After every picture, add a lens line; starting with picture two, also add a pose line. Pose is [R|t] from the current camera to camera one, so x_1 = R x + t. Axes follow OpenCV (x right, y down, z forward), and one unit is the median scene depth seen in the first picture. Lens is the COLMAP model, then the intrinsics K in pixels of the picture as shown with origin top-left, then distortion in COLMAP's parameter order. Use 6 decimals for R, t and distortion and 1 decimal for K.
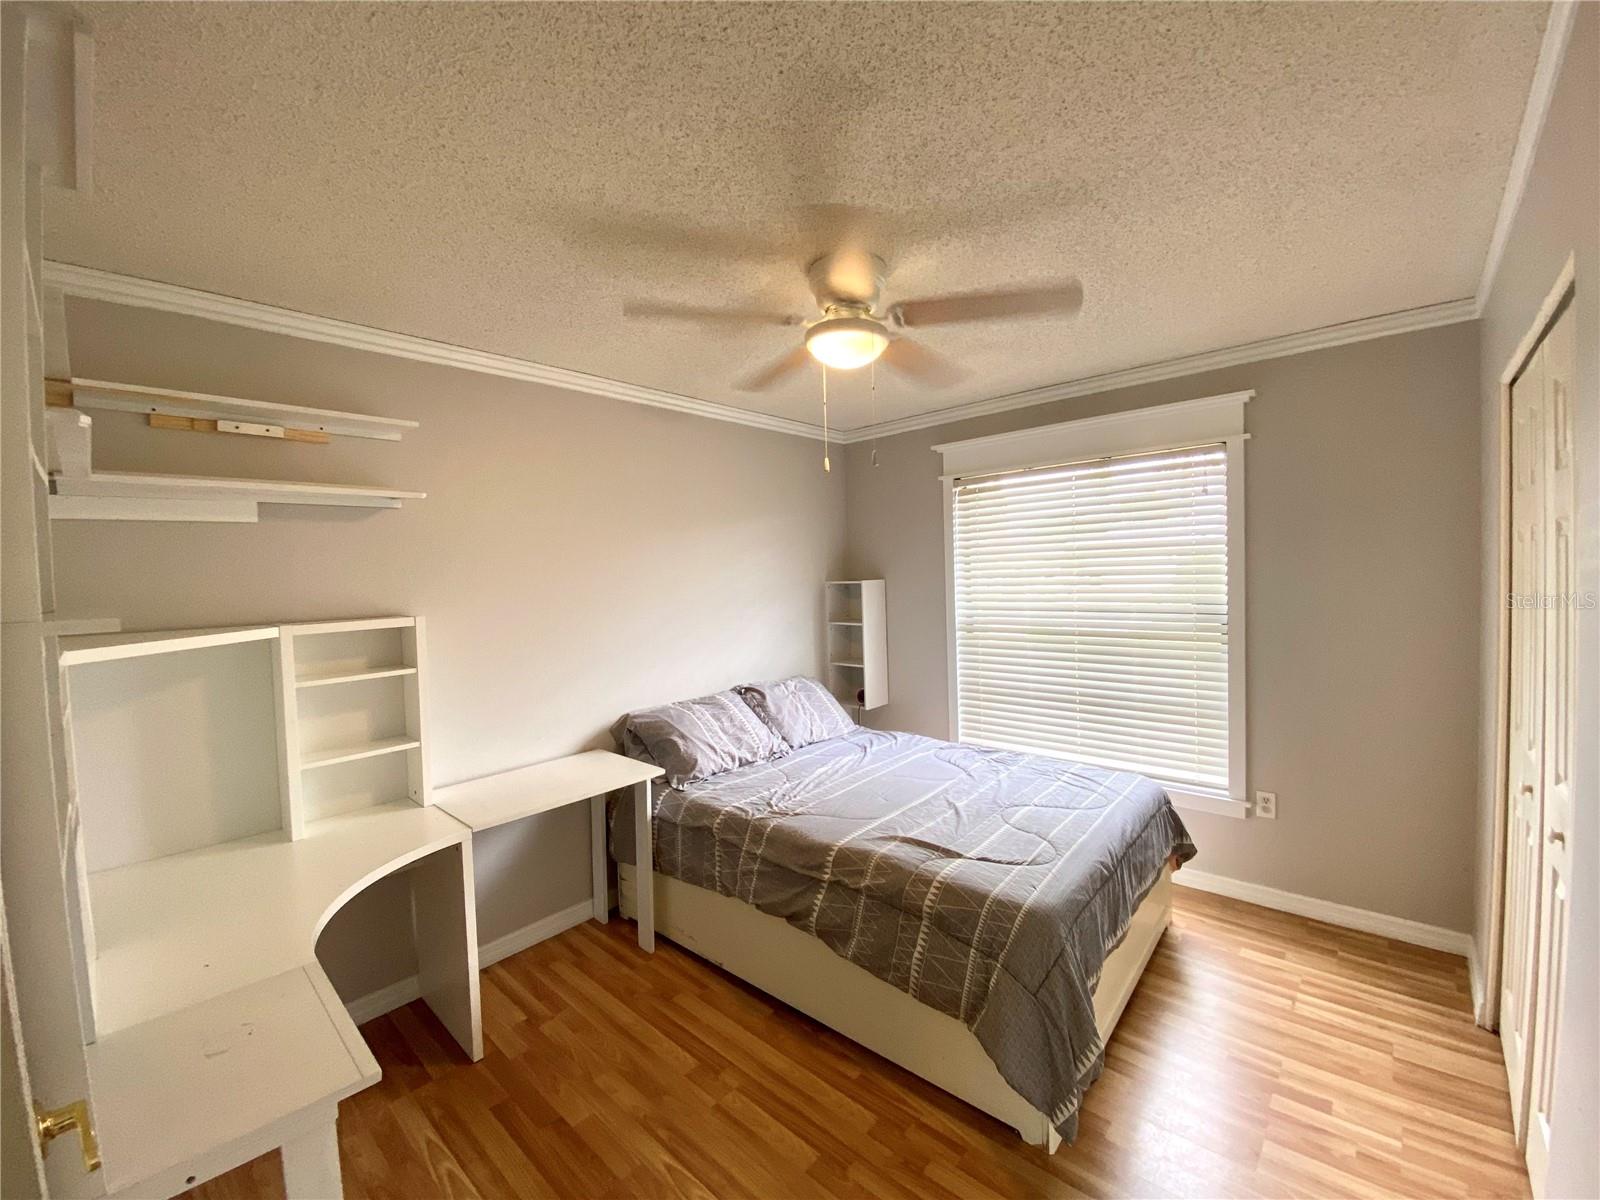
lens RADIAL K [[643.4, 0, 800.7], [0, 643.4, 594.7], [0, 0, 1]] dist [0.002633, -0.010202]
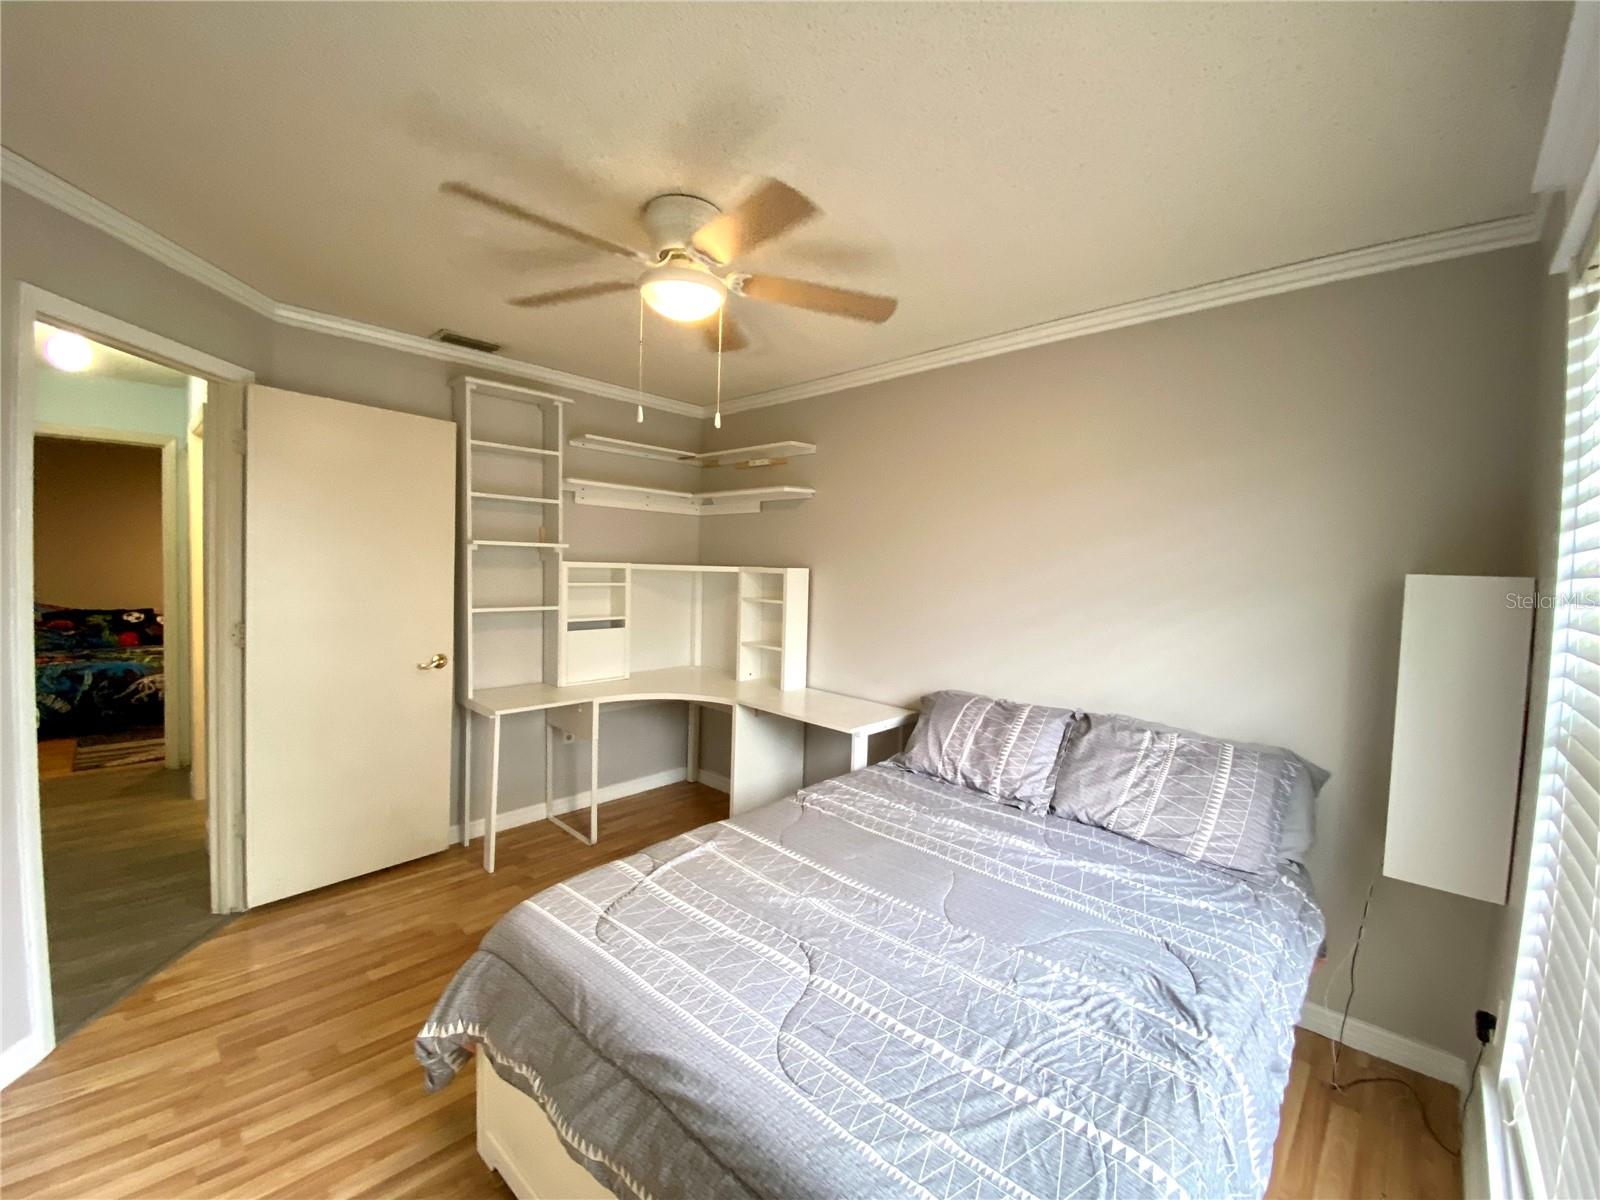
lens RADIAL K [[643.4, 0, 800.7], [0, 643.4, 594.7], [0, 0, 1]] dist [0.002633, -0.010202]
pose [[-0.038401, 0.074269, -0.996499, 0.777004], [-0.072235, 0.994419, 0.076897, -0.019644], [0.996648, 0.074935, -0.032821, 0.896428]]
